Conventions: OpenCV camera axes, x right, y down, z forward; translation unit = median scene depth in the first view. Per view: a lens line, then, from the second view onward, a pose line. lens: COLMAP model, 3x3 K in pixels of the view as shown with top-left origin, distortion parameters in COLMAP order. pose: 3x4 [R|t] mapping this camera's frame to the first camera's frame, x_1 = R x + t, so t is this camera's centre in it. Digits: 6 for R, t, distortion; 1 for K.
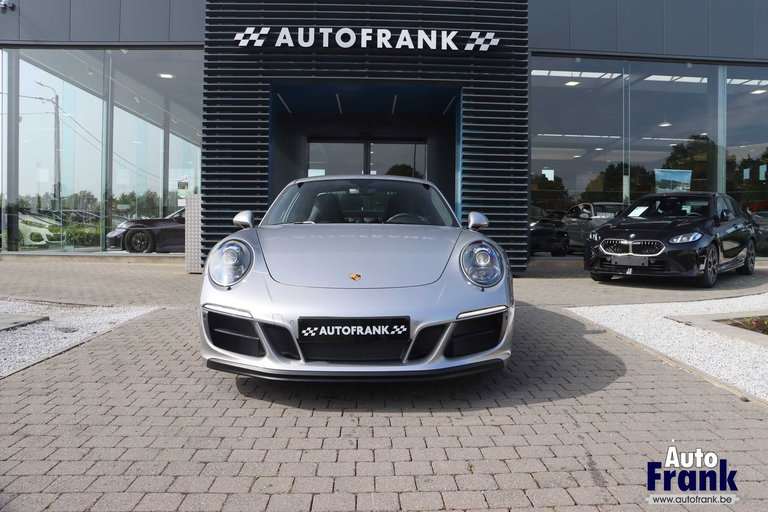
lens RADIAL K [[631.7, 0, 406.6], [0, 631.7, 246.9], [0, 0, 1]] dist [-0.188458, 0.162990]
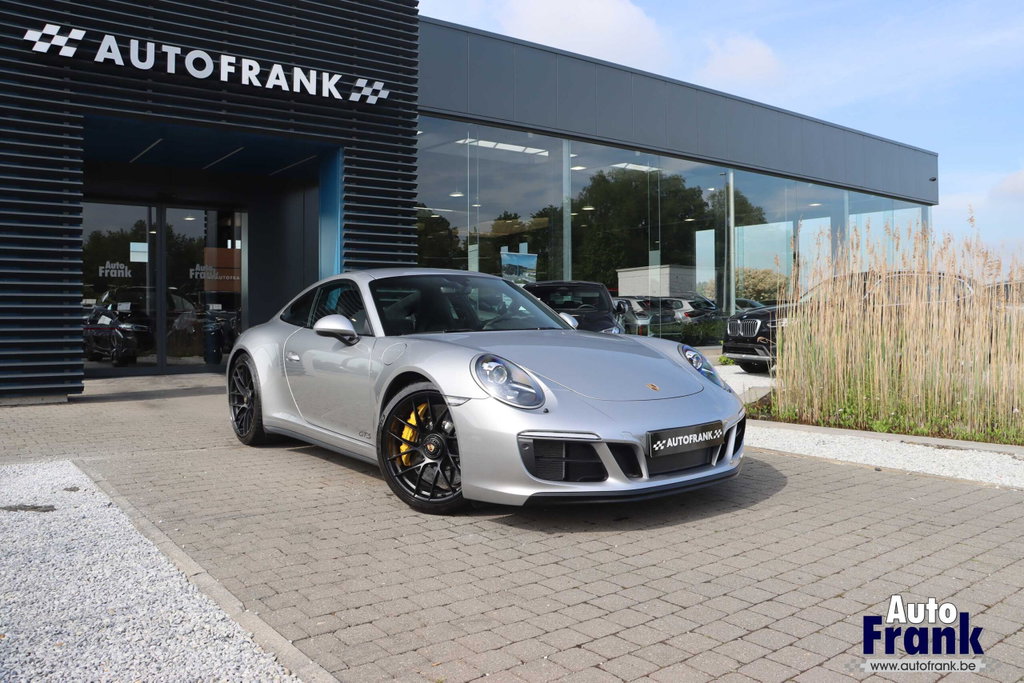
lens RADIAL K [[842.2, 0, 542.1], [0, 842.2, 329.3], [0, 0, 1]] dist [-0.188458, 0.162990]
pose [[0.808874, -0.023072, 0.587529, -0.333726], [0.033394, 0.999420, -0.006729, -0.012602], [-0.587033, 0.025063, 0.809175, 0.020414]]
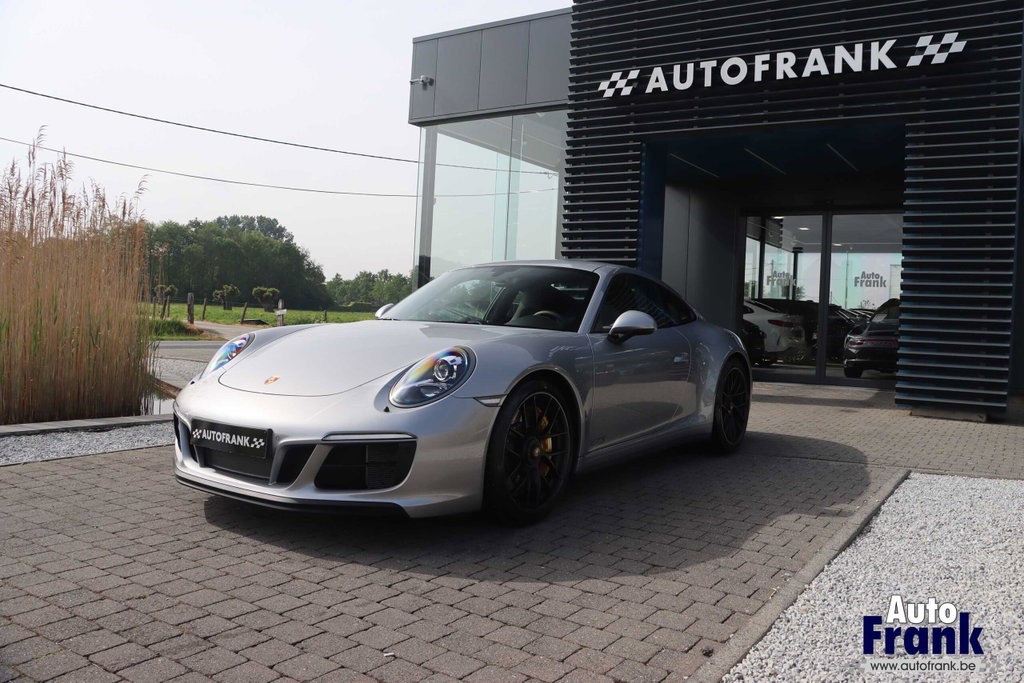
lens RADIAL K [[842.2, 0, 542.1], [0, 842.2, 329.3], [0, 0, 1]] dist [-0.188458, 0.162990]
pose [[0.804329, 0.032746, -0.593281, 0.301360], [-0.053844, 0.998389, -0.017891, -0.006732], [0.591739, 0.046335, 0.804797, 0.107229]]
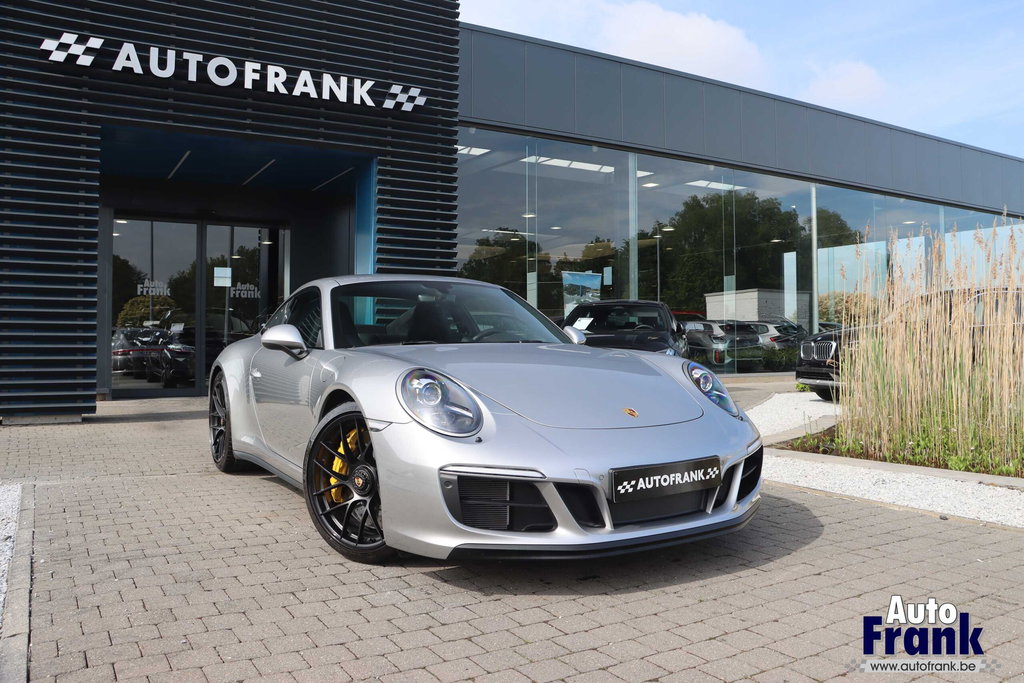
lens RADIAL K [[842.2, 0, 542.1], [0, 842.2, 329.3], [0, 0, 1]] dist [-0.188458, 0.162990]
pose [[0.871237, -0.002825, 0.490855, -0.231764], [0.027155, 0.998730, -0.042449, -0.003946], [-0.490111, 0.050312, 0.870207, 0.056079]]
